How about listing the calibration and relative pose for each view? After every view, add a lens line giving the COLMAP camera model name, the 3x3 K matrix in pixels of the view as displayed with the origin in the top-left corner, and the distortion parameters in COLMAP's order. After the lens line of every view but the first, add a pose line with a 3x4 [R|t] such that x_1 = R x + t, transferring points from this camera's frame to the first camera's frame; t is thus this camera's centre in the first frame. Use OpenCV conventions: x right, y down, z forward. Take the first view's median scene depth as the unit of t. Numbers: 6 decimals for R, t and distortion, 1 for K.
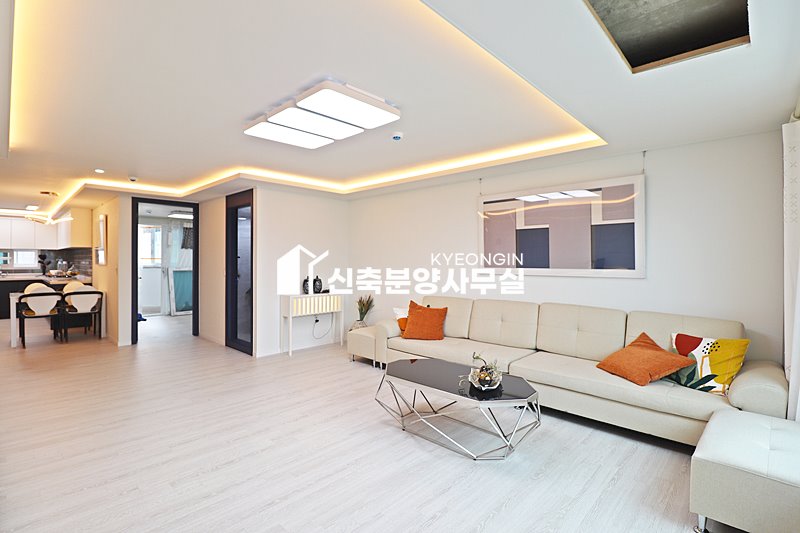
lens RADIAL K [[371.9, 0, 399.4], [0, 371.9, 262.9], [0, 0, 1]] dist [-0.010789, -0.007015]
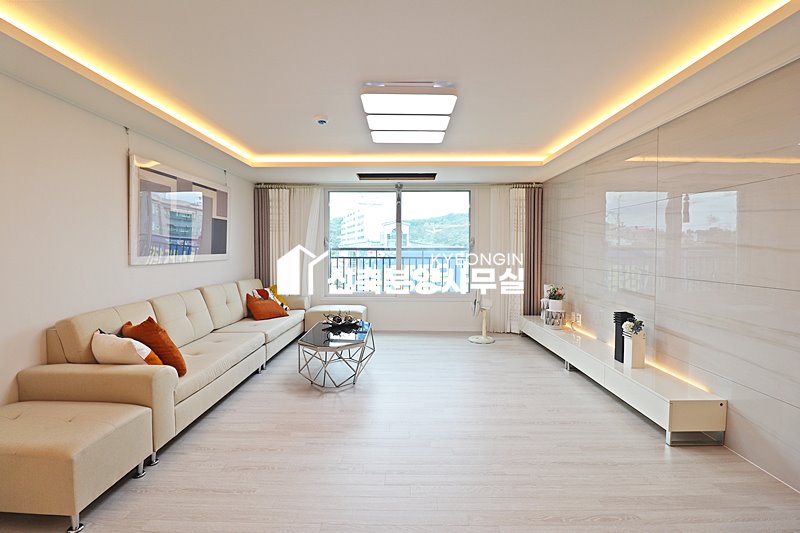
lens RADIAL K [[371.9, 0, 396.0], [0, 371.9, 262.5], [0, 0, 1]] dist [-0.010789, -0.007015]
pose [[-0.669061, -0.029651, 0.742616, -0.868014], [0.001265, 0.999157, 0.041034, -0.003915], [-0.743207, 0.028394, -0.668459, 1.502915]]
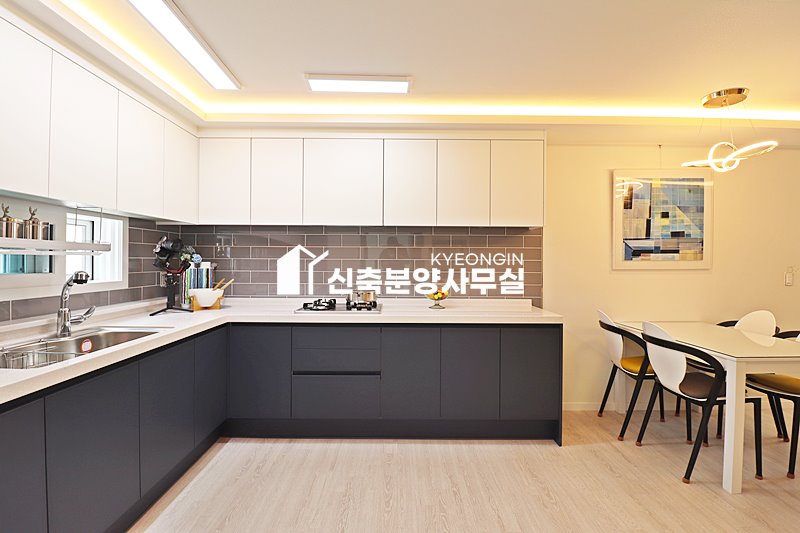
lens RADIAL K [[371.9, 0, 396.8], [0, 371.9, 262.1], [0, 0, 1]] dist [-0.010789, -0.007015]
pose [[0.730031, -0.002890, 0.683408, -2.764356], [0.001568, 0.999996, 0.002554, -0.010943], [-0.683413, -0.000793, 0.730032, 1.762865]]
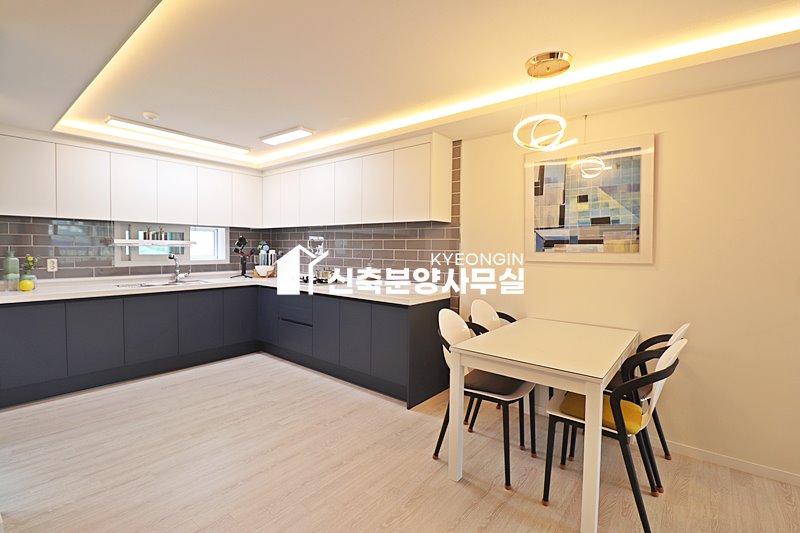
lens RADIAL K [[371.9, 0, 398.4], [0, 371.9, 264.1], [0, 0, 1]] dist [-0.010789, -0.007015]
pose [[0.998261, 0.003314, 0.058860, -2.057241], [-0.005651, 0.999200, 0.039584, -0.015966], [-0.058682, -0.039848, 0.997481, 1.193309]]
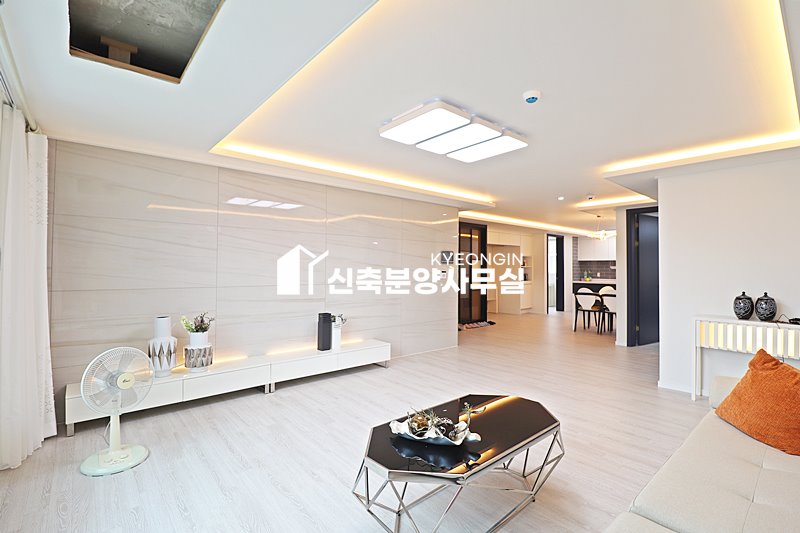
lens RADIAL K [[371.9, 0, 400.1], [0, 371.9, 263.9], [0, 0, 1]] dist [-0.010789, -0.007015]
pose [[-0.099127, -0.012979, -0.994990, 0.739756], [-0.014295, 0.999830, -0.011618, 0.005272], [0.994972, 0.013071, -0.099296, 0.802403]]
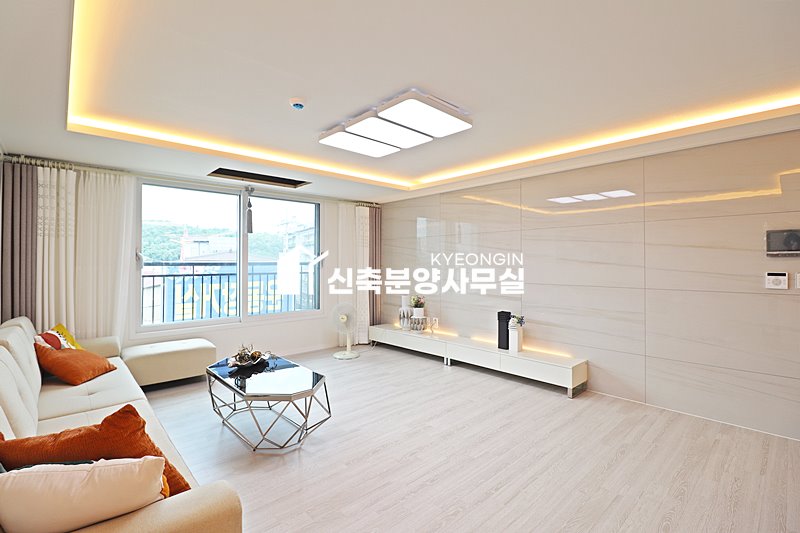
lens RADIAL K [[371.9, 0, 398.4], [0, 371.9, 259.0], [0, 0, 1]] dist [-0.010789, -0.007015]
pose [[-0.997536, -0.001320, 0.070150, -0.269004], [-0.001539, 0.999994, -0.003071, -0.011399], [-0.070145, -0.003172, -0.997532, 1.737413]]
